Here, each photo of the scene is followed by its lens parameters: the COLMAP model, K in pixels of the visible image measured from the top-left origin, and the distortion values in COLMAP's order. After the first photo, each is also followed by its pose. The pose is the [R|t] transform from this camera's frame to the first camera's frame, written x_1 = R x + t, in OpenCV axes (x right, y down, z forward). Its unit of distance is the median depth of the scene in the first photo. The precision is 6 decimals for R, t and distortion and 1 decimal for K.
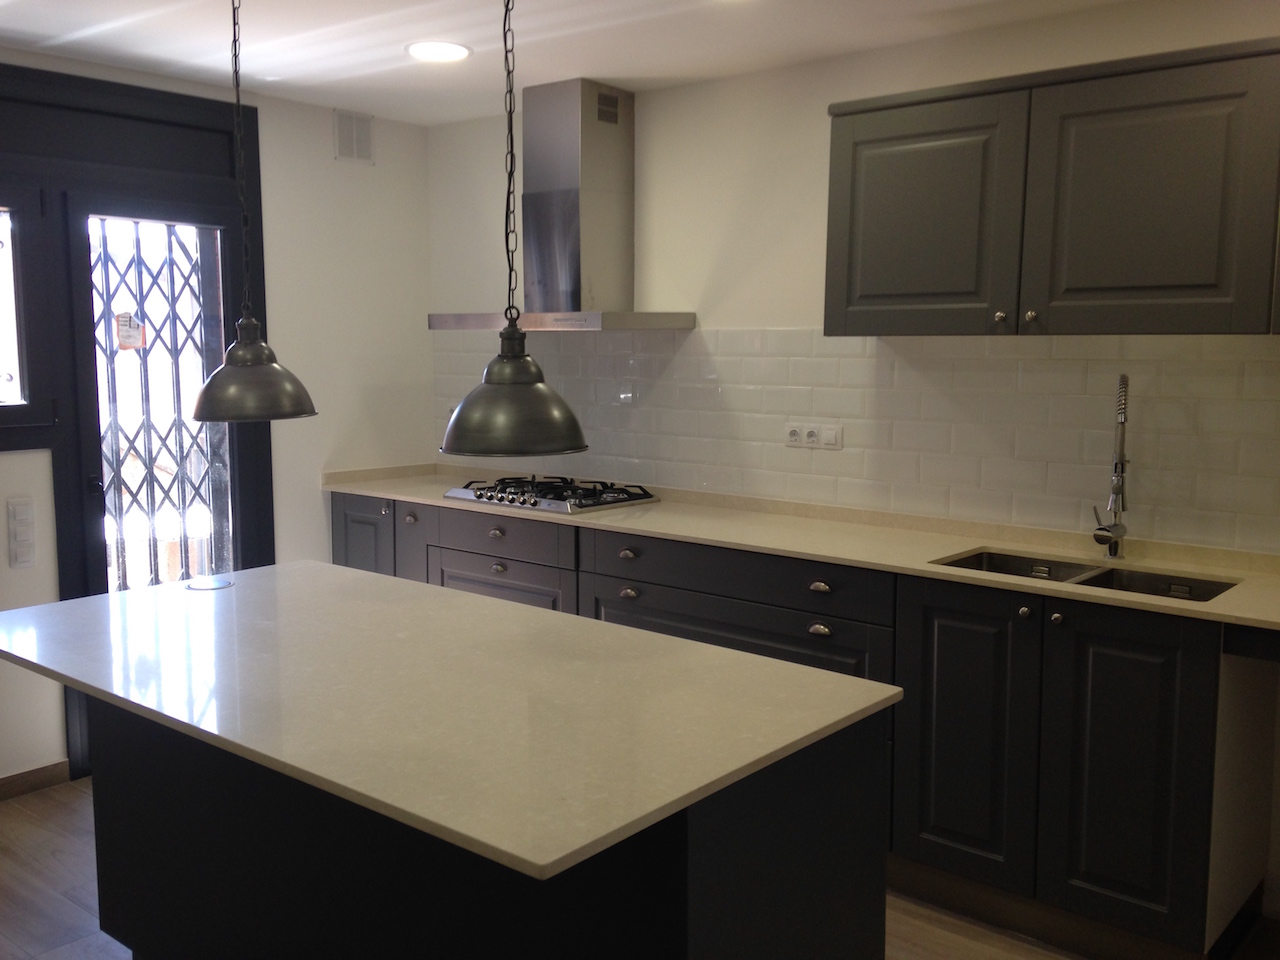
lens RADIAL K [[1156.6, 0, 638.7], [0, 1156.6, 475.1], [0, 0, 1]] dist [0.195939, -0.293878]
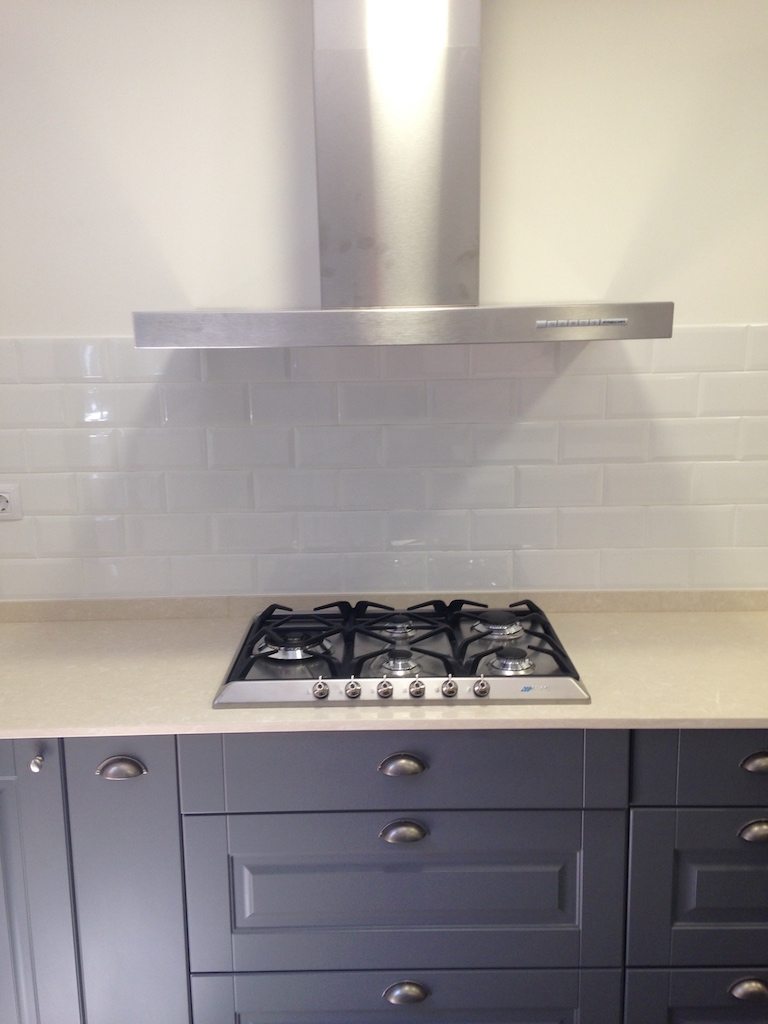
lens RADIAL K [[925.3, 0, 384.3], [0, 925.3, 528.1], [0, 0, 1]] dist [0.195939, -0.293878]
pose [[0.757574, -0.169506, 0.630357, -0.382443], [0.092961, 0.983868, 0.152844, -0.117168], [-0.646096, -0.057192, 0.761111, 0.751688]]
